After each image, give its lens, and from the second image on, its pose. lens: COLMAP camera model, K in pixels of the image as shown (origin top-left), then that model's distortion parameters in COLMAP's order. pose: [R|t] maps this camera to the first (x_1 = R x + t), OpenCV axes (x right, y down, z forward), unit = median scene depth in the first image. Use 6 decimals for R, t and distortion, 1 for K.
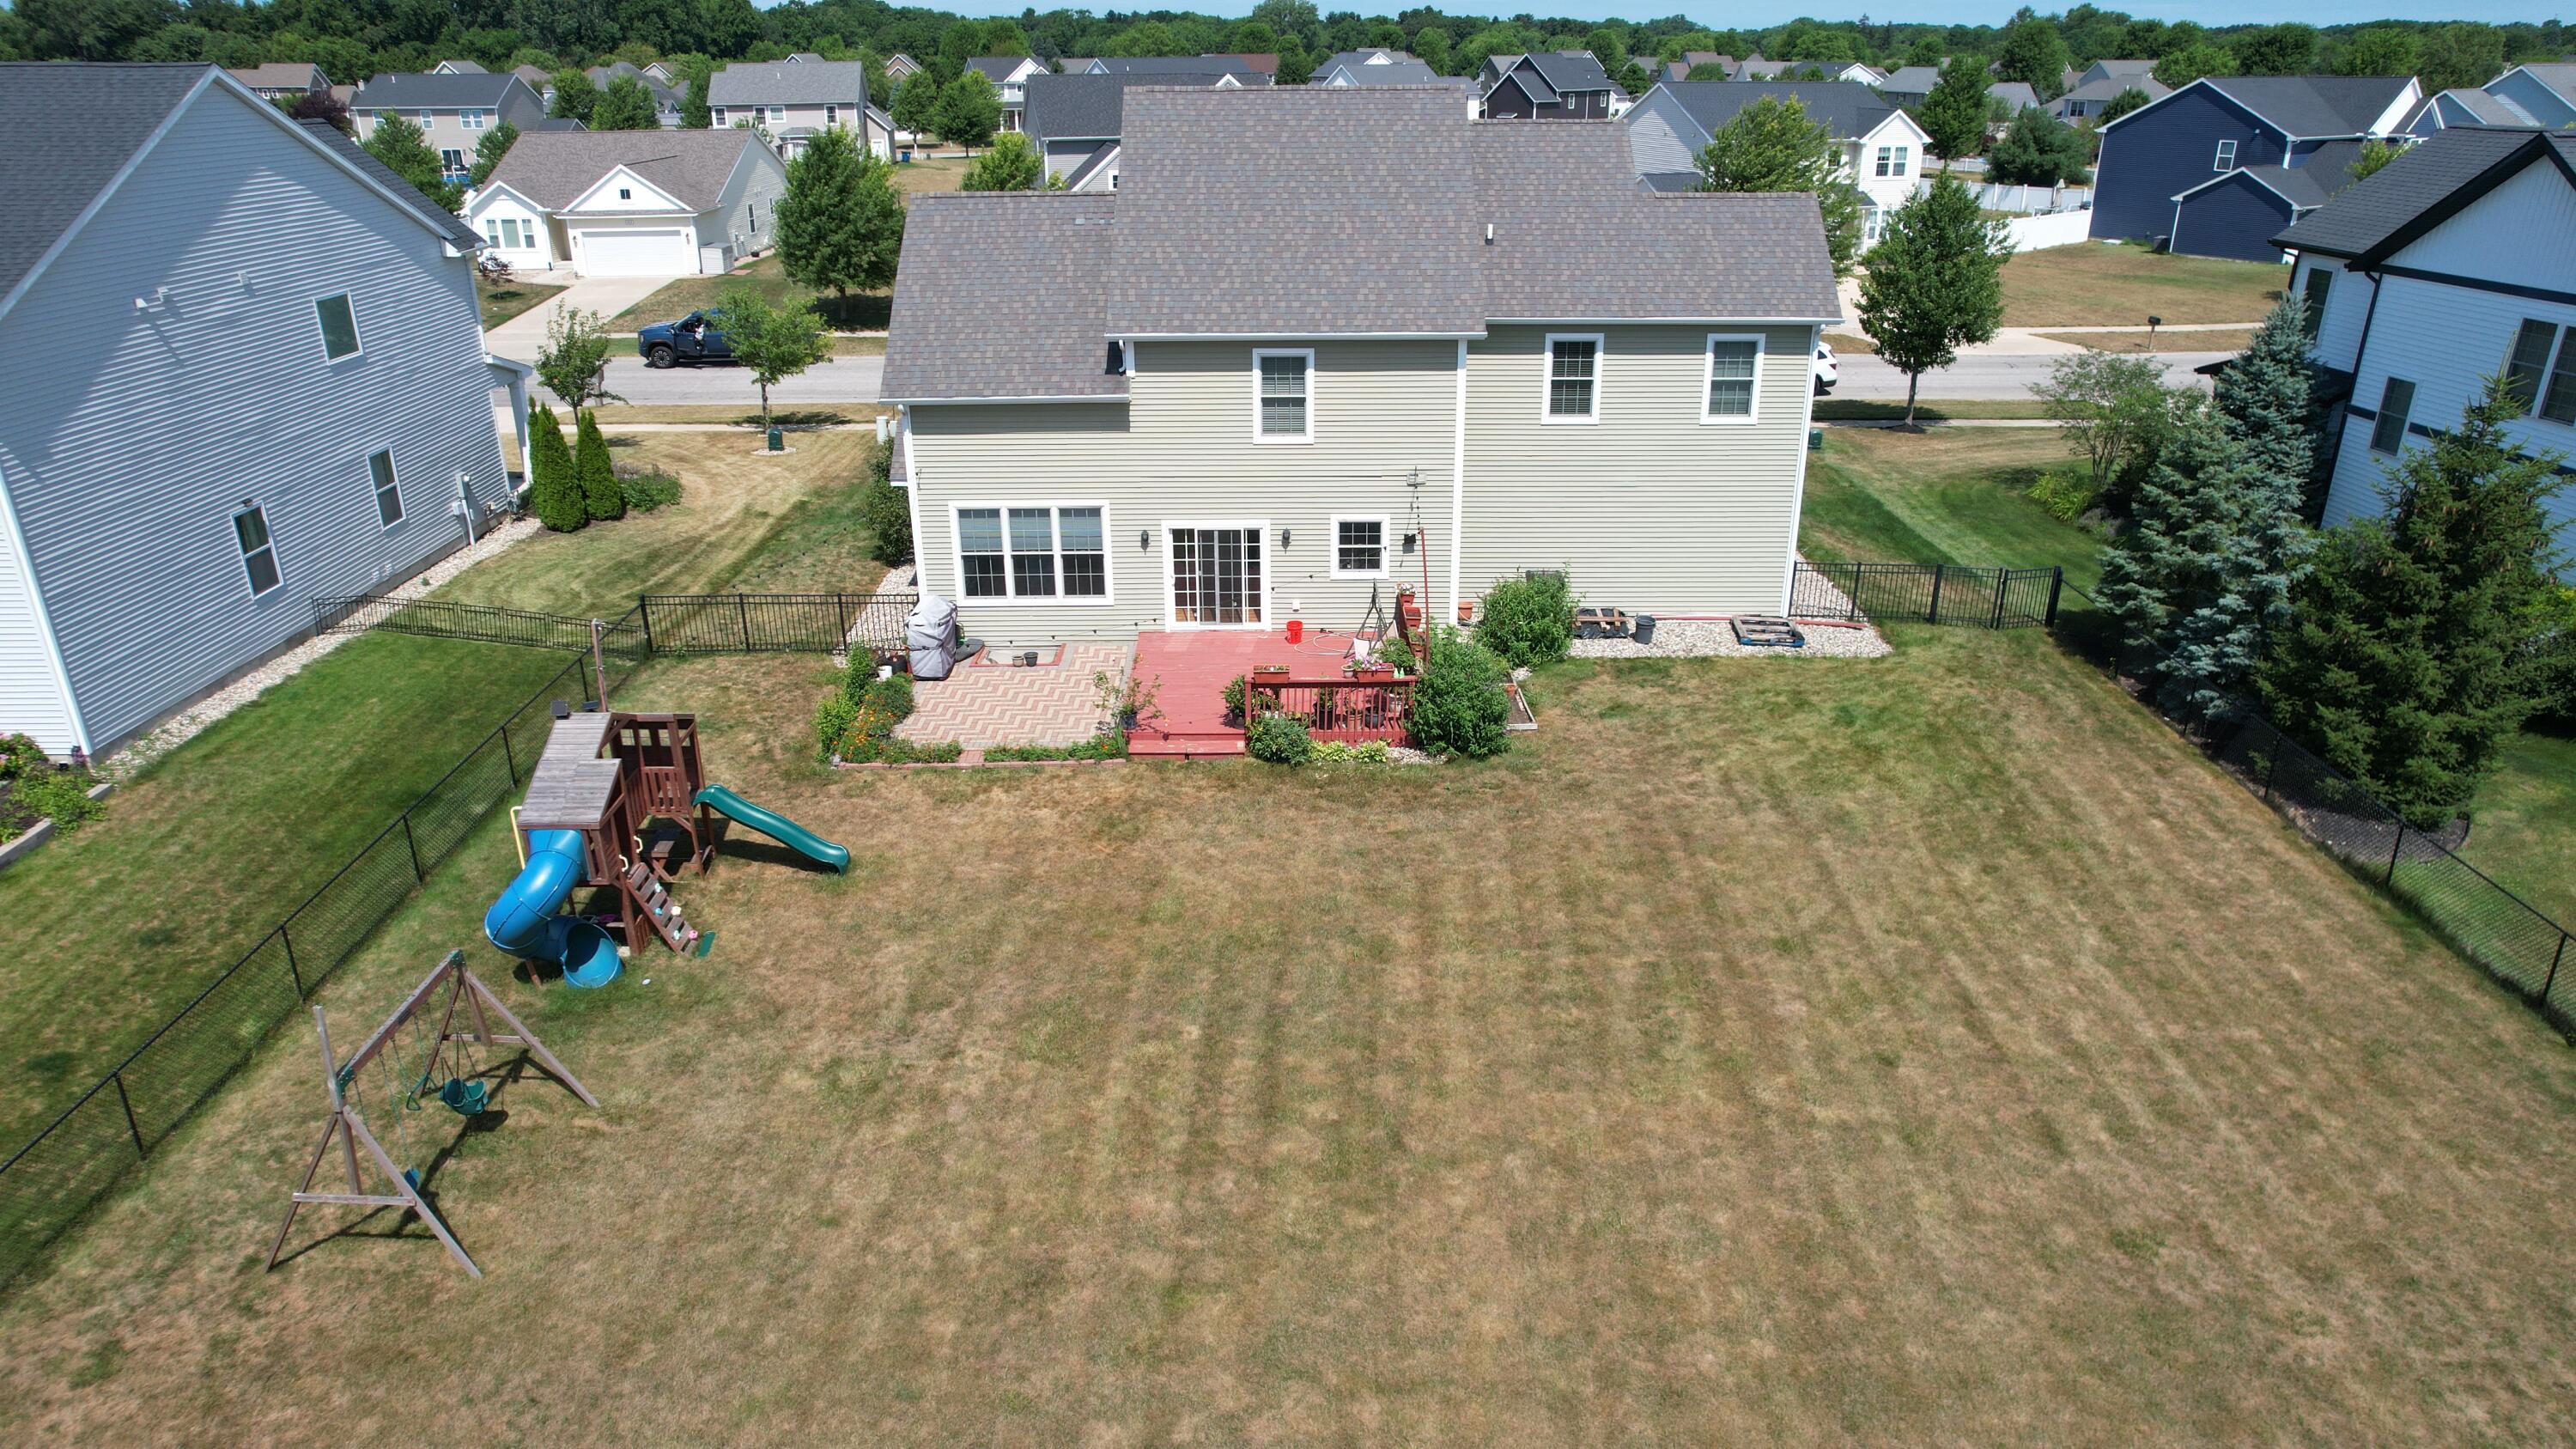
lens RADIAL K [[1646.9, 0, 1297.0], [0, 1646.9, 729.0], [0, 0, 1]] dist [-0.073375, 0.062602]
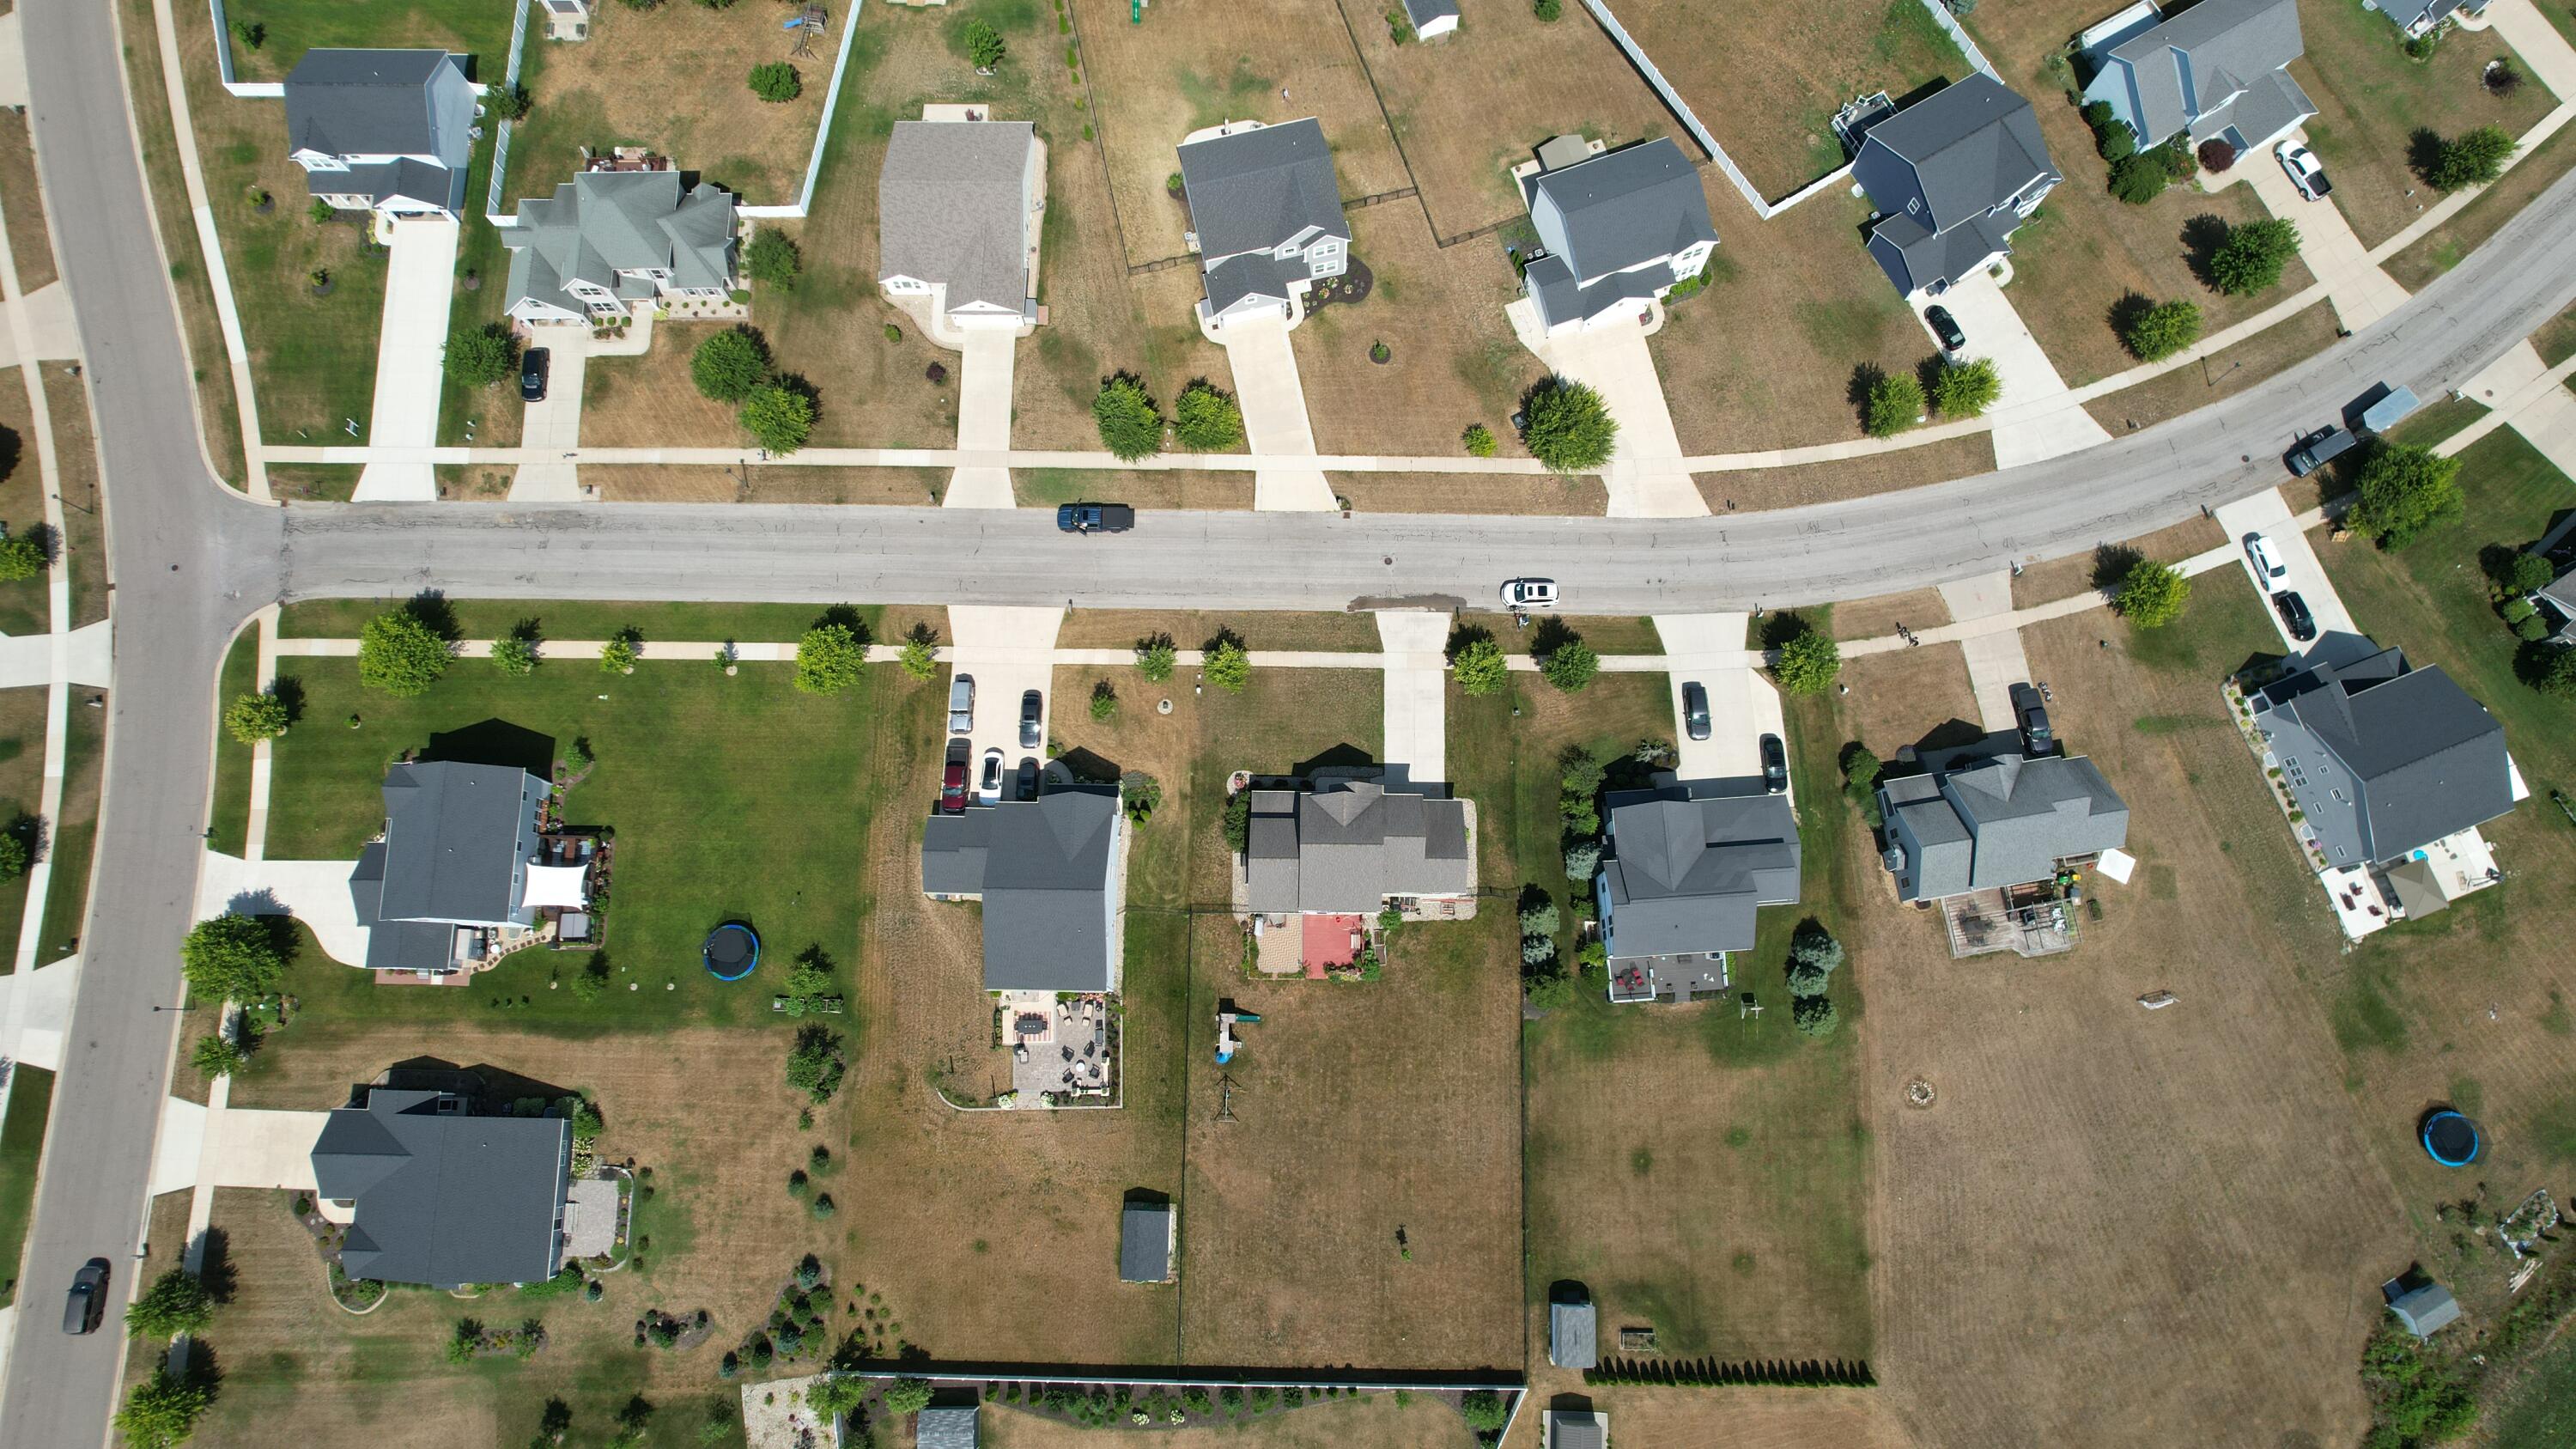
lens RADIAL K [[1646.9, 0, 1297.0], [0, 1646.9, 729.0], [0, 0, 1]] dist [-0.073375, 0.062602]
pose [[0.999793, 0.016195, -0.012289, -0.074047], [0.000750, 0.574677, 0.818380, -4.409435], [0.020316, -0.818220, 0.574546, -1.259514]]
